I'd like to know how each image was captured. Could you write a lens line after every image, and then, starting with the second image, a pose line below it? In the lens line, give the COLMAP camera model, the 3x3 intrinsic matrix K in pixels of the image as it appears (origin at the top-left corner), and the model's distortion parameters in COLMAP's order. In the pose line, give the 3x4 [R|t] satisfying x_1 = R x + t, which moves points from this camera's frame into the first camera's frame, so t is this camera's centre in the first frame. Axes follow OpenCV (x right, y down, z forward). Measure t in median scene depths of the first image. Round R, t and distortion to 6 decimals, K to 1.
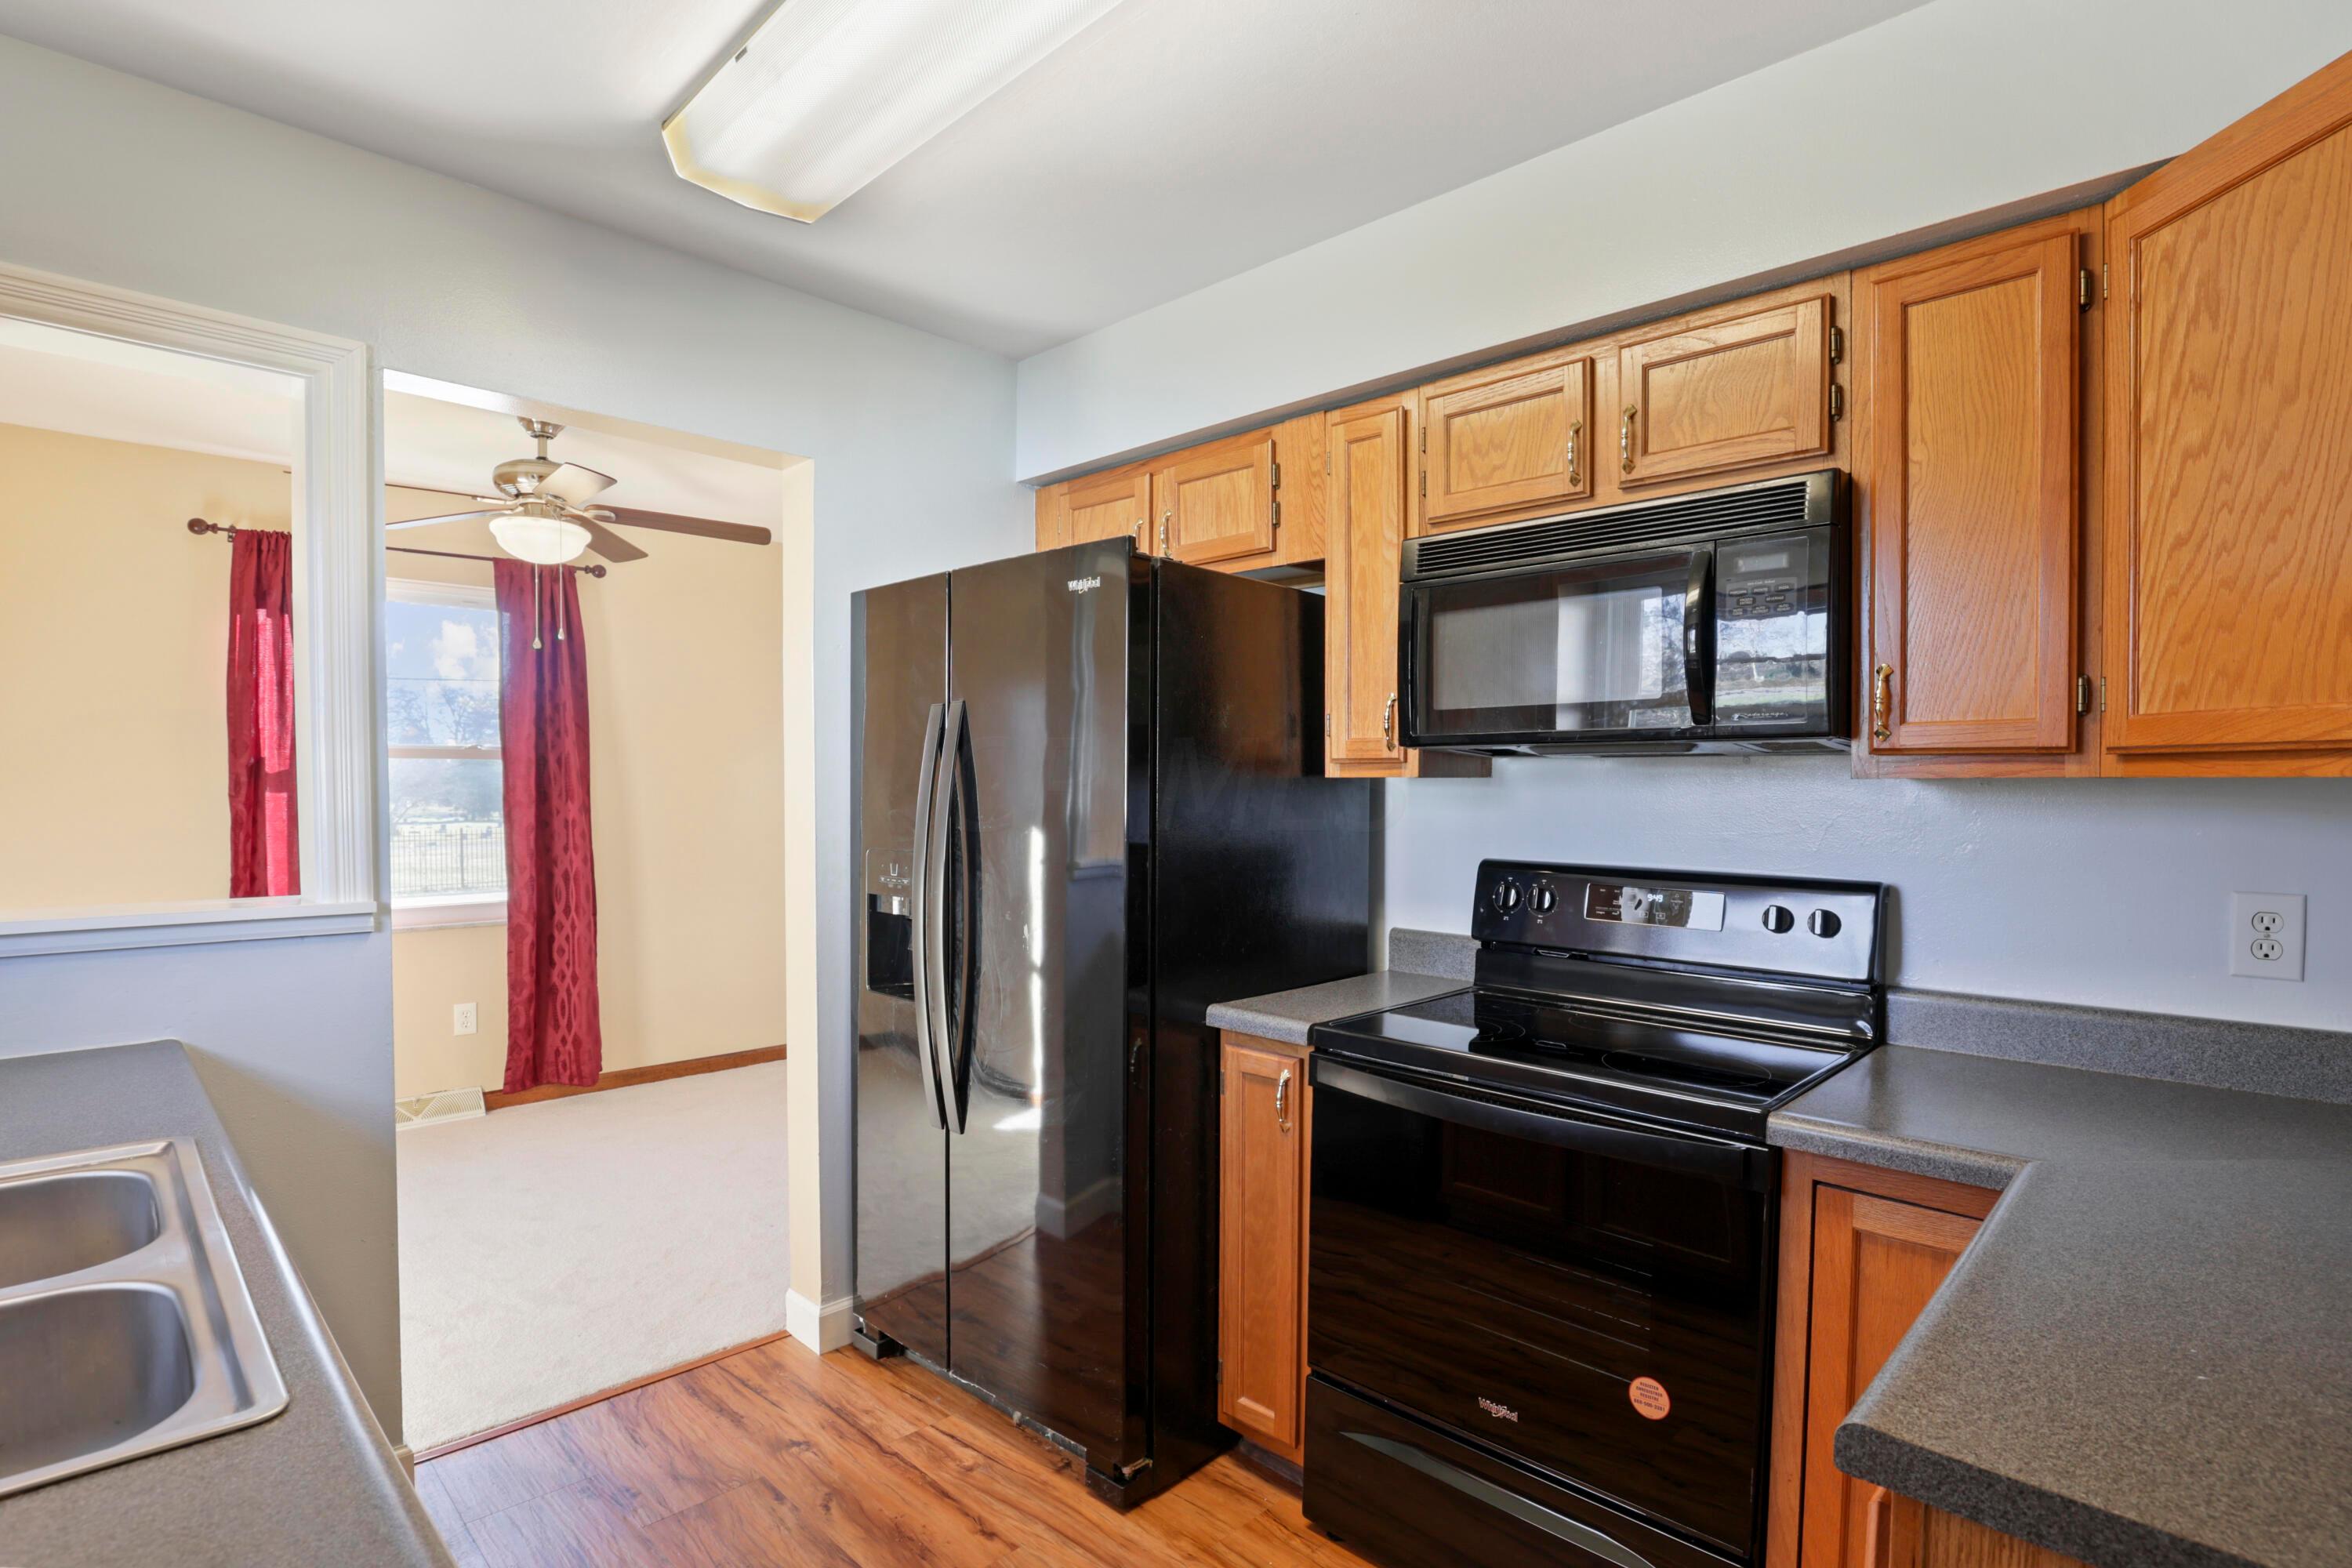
lens RADIAL K [[1128.7, 0, 1177.6], [0, 1128.7, 814.5], [0, 0, 1]] dist [-0.014142, 0.000172]
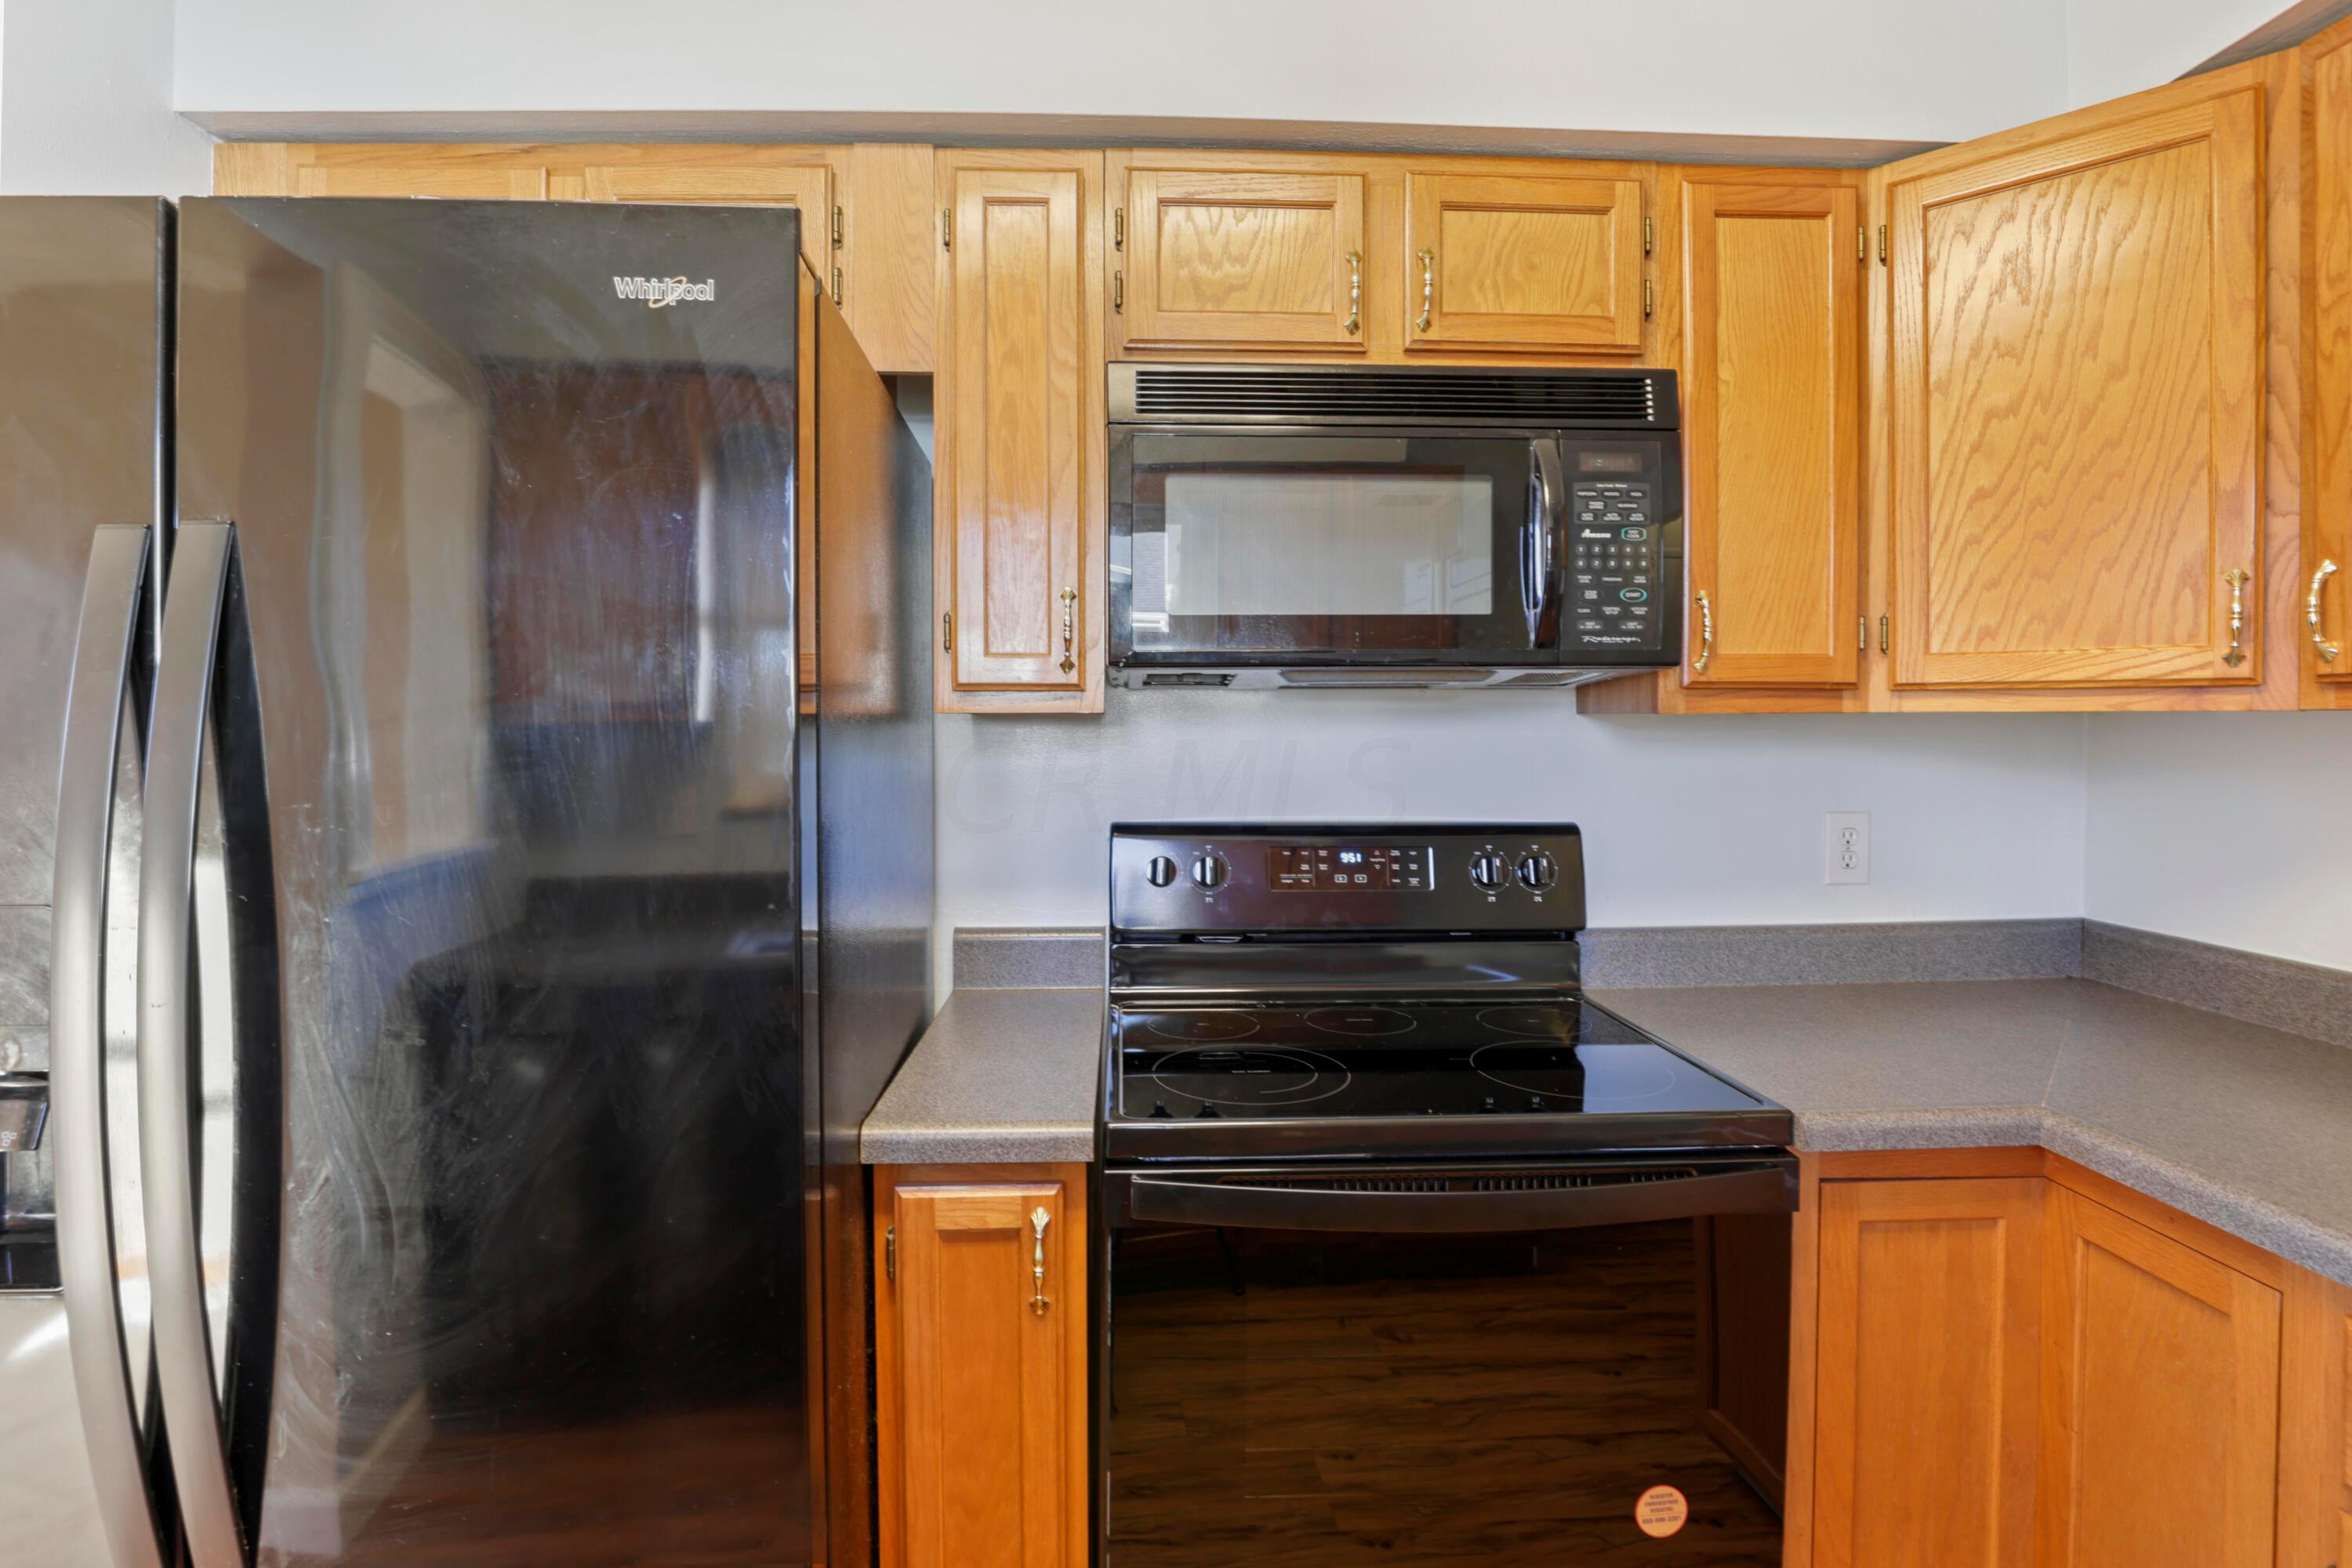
lens RADIAL K [[1108.2, 0, 1179.5], [0, 1108.2, 738.5], [0, 0, 1]] dist [-0.022109, -0.000401]
pose [[0.690365, -0.012423, 0.723354, -0.409228], [0.023891, 0.999699, -0.005632, -0.020234], [-0.723066, 0.021170, 0.690454, 0.836263]]
